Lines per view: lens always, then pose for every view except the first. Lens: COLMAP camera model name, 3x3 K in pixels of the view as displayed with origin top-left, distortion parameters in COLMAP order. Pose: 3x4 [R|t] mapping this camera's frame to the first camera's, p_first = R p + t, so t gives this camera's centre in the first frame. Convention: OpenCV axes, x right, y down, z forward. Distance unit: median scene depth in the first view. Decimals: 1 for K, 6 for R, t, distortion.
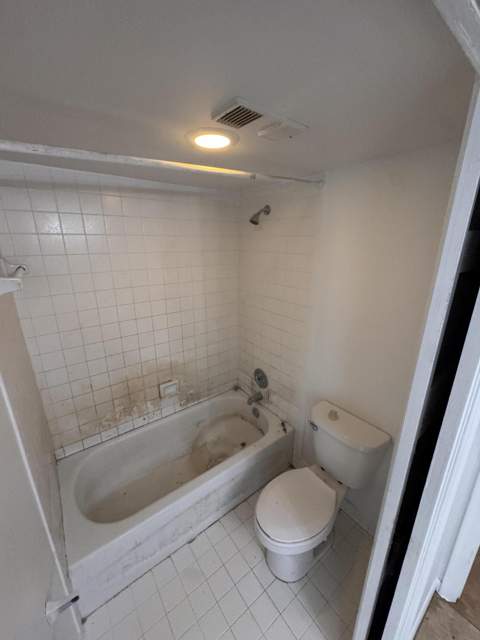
lens RADIAL K [[255.5, 0, 241.0], [0, 255.5, 318.2], [0, 0, 1]] dist [-0.001739, -0.000150]
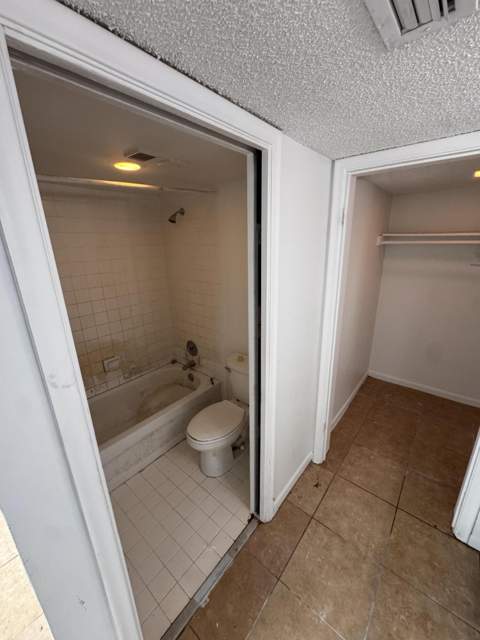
lens RADIAL K [[255.5, 0, 241.0], [0, 255.5, 318.2], [0, 0, 1]] dist [-0.001739, -0.000150]
pose [[0.974440, -0.085699, 0.207658, 0.069373], [0.086028, 0.996265, 0.007463, 0.111360], [-0.207522, 0.010592, 0.978173, -0.276502]]
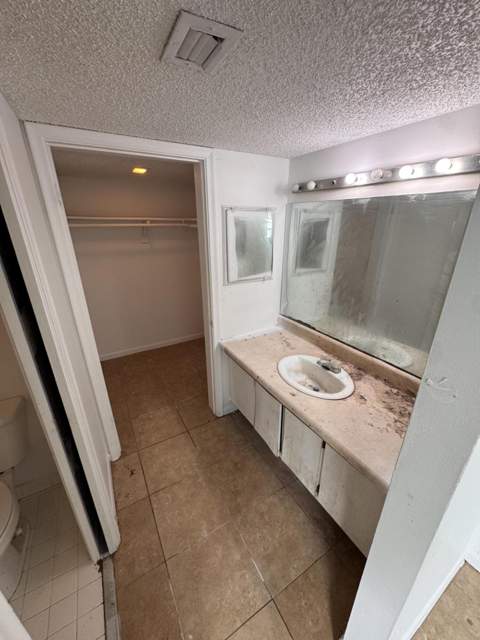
lens RADIAL K [[255.5, 0, 241.0], [0, 255.5, 318.2], [0, 0, 1]] dist [-0.001739, -0.000150]
pose [[0.124758, -0.359243, 0.924867, -0.119323], [0.292909, 0.903940, 0.311603, 0.069036], [-0.947966, 0.232027, 0.217999, -0.130560]]
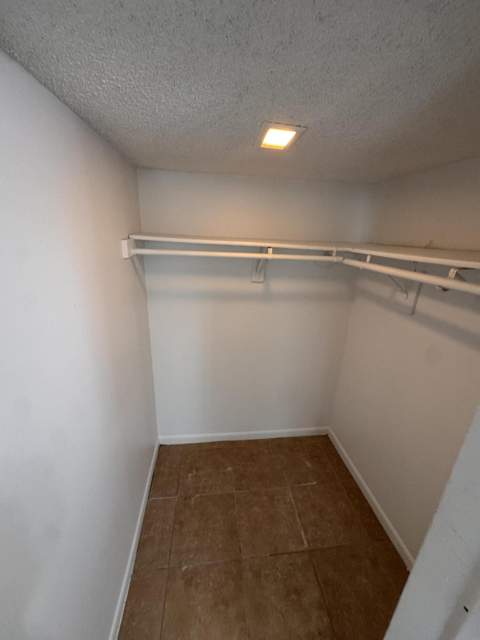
lens RADIAL K [[255.5, 0, 241.0], [0, 255.5, 318.2], [0, 0, 1]] dist [-0.001739, -0.000150]
pose [[0.512017, -0.242847, 0.823932, 0.565741], [0.214831, 0.964923, 0.150901, -0.055172], [-0.831677, 0.099742, 0.546228, 0.201430]]
